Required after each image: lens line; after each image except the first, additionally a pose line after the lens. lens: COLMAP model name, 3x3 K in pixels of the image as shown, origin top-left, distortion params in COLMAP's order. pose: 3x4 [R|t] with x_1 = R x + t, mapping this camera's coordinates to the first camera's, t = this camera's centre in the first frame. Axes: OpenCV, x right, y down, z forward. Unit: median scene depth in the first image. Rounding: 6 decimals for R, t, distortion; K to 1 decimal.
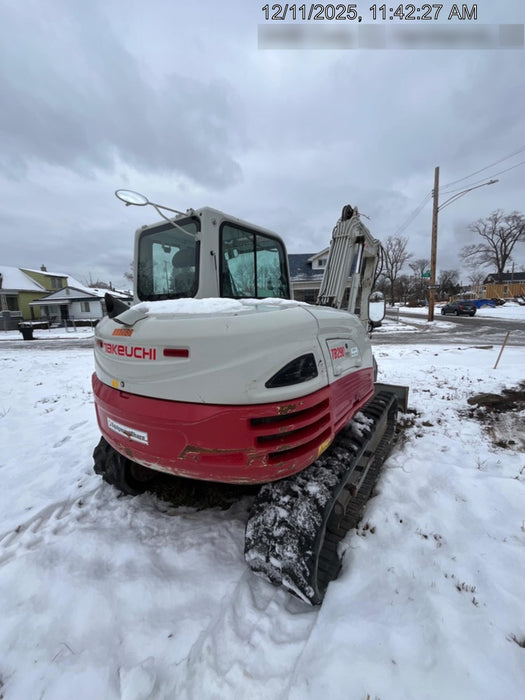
lens RADIAL K [[281.2, 0, 263.4], [0, 281.2, 348.9], [0, 0, 1]] dist [-0.003541, -0.000171]
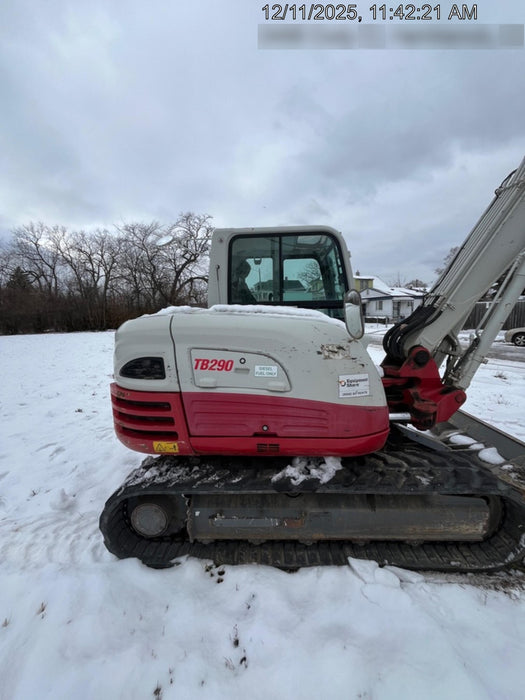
lens RADIAL K [[281.2, 0, 263.4], [0, 281.2, 348.9], [0, 0, 1]] dist [-0.003541, -0.000171]
pose [[0.524152, 0.124365, -0.842495, 0.996317], [-0.117104, 0.990408, 0.073343, -0.111245], [0.843535, 0.060217, 0.533688, 0.568678]]
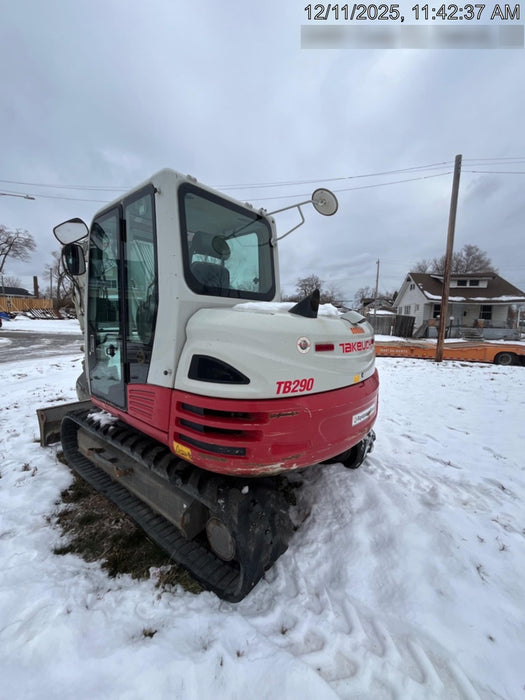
lens RADIAL K [[281.2, 0, 263.4], [0, 281.2, 348.9], [0, 0, 1]] dist [-0.003541, -0.000171]
pose [[0.078955, -0.079849, 0.993675, -1.318248], [0.129604, 0.989149, 0.069187, -0.089204], [-0.988417, 0.123322, 0.088447, 1.014248]]
